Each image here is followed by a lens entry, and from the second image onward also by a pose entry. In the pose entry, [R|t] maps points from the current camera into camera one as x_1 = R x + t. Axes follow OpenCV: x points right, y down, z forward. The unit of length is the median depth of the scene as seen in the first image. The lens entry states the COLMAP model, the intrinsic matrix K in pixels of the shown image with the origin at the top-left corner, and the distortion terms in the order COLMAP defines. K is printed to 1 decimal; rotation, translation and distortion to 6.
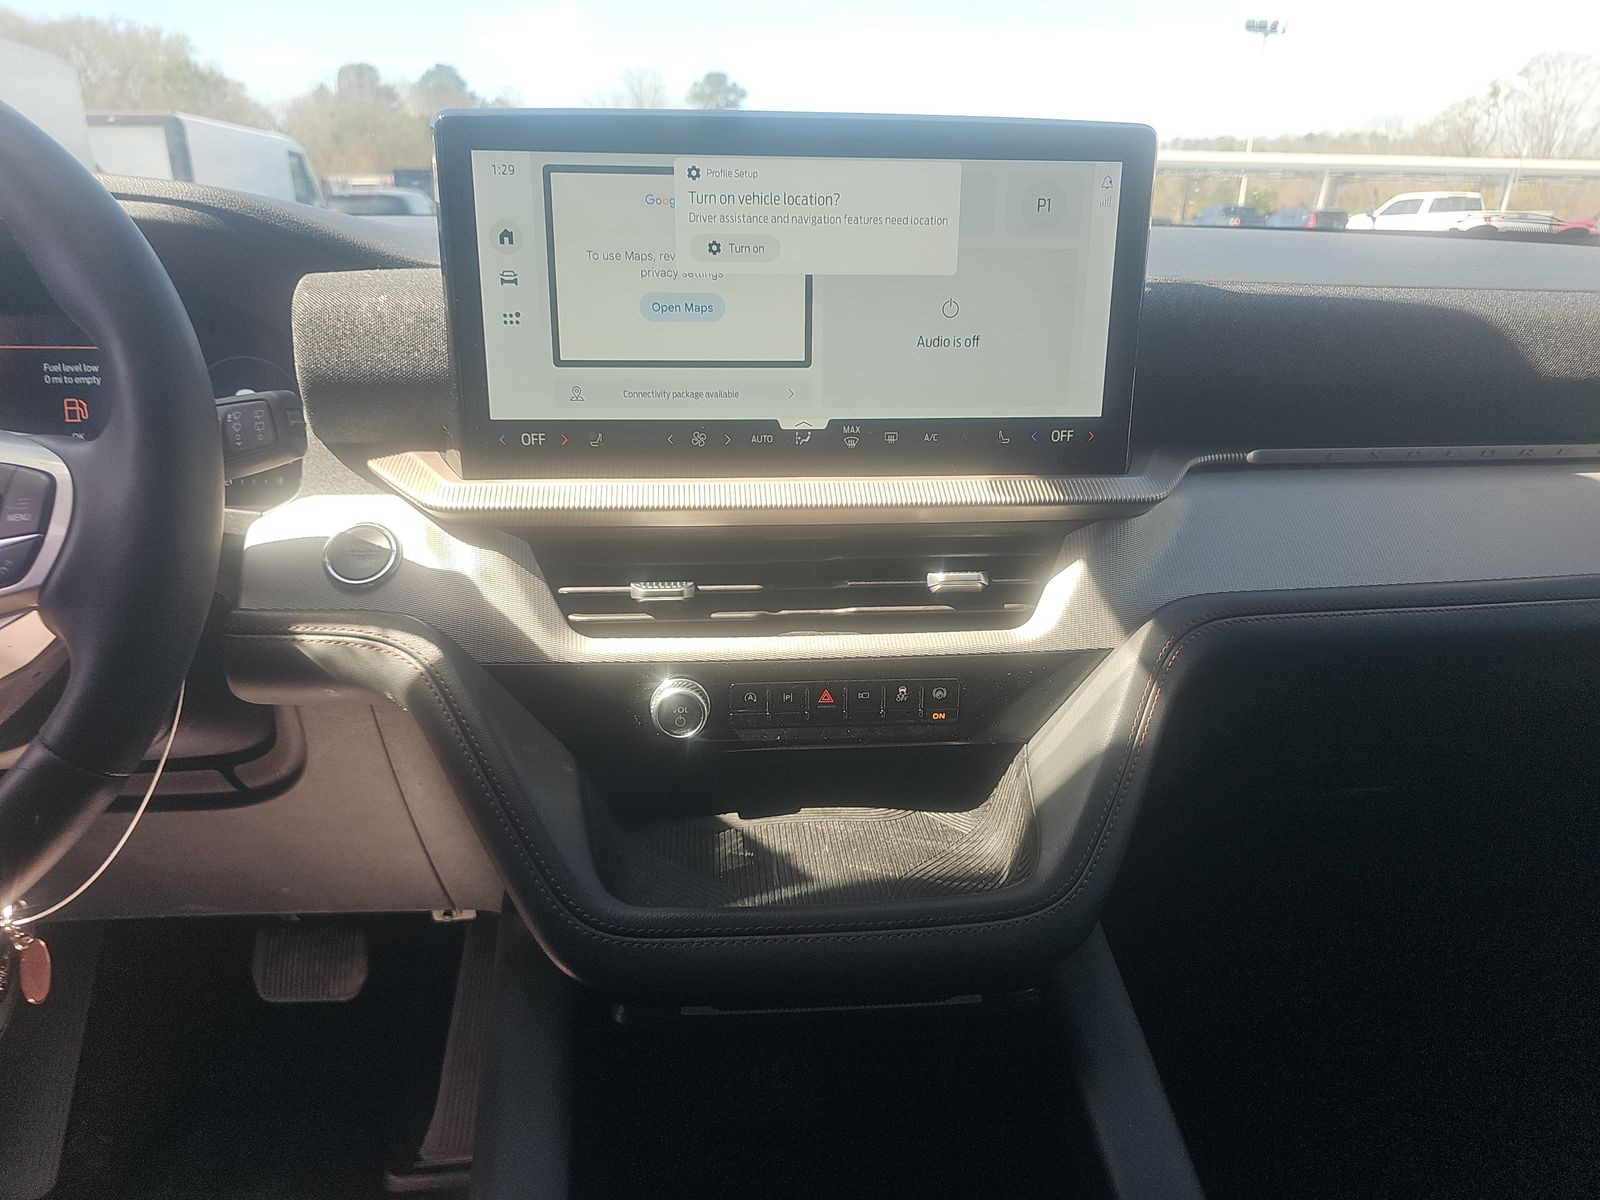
lens RADIAL K [[1061.3, 0, 800.2], [0, 1061.3, 595.2], [0, 0, 1]] dist [0.036144, -0.023800]
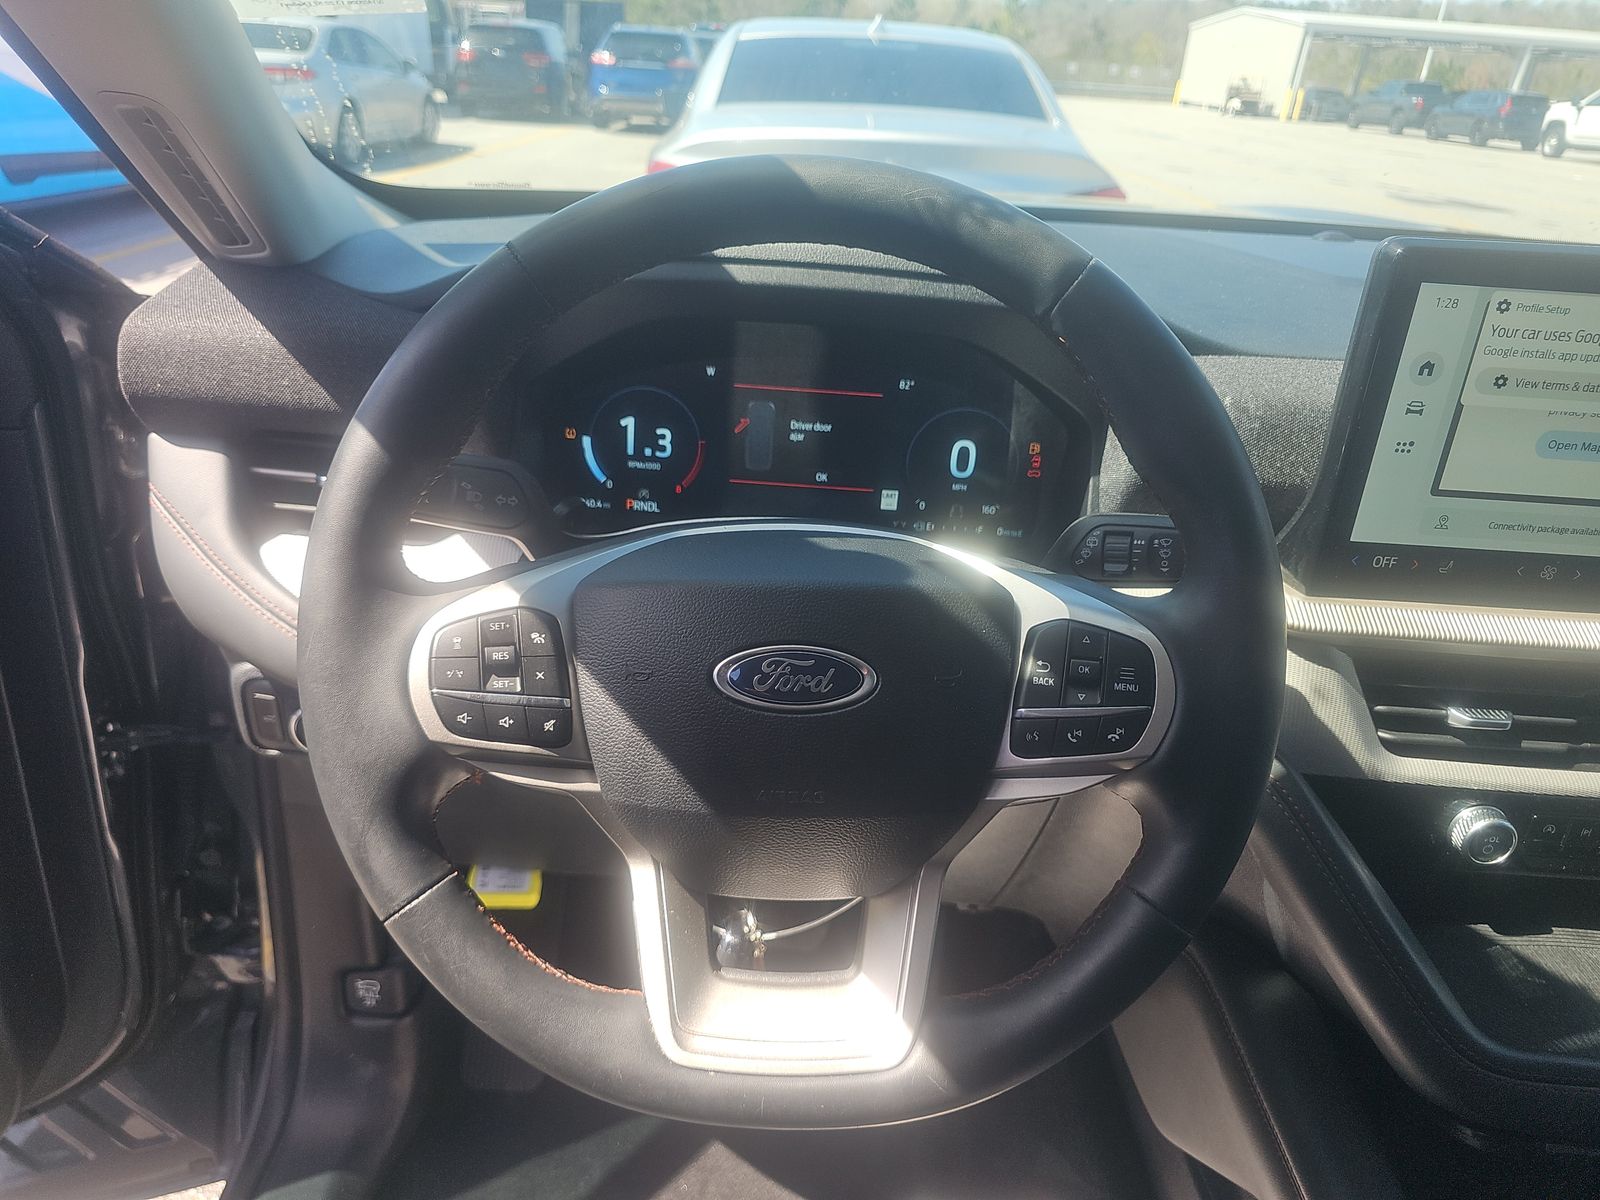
lens RADIAL K [[1061.3, 0, 793.9], [0, 1061.3, 598.9], [0, 0, 1]] dist [0.036144, -0.023800]
pose [[0.992898, 0.092272, -0.075101, -0.728328], [-0.082230, 0.988450, 0.127299, -0.196611], [0.085980, -0.120219, 0.989017, -0.043987]]
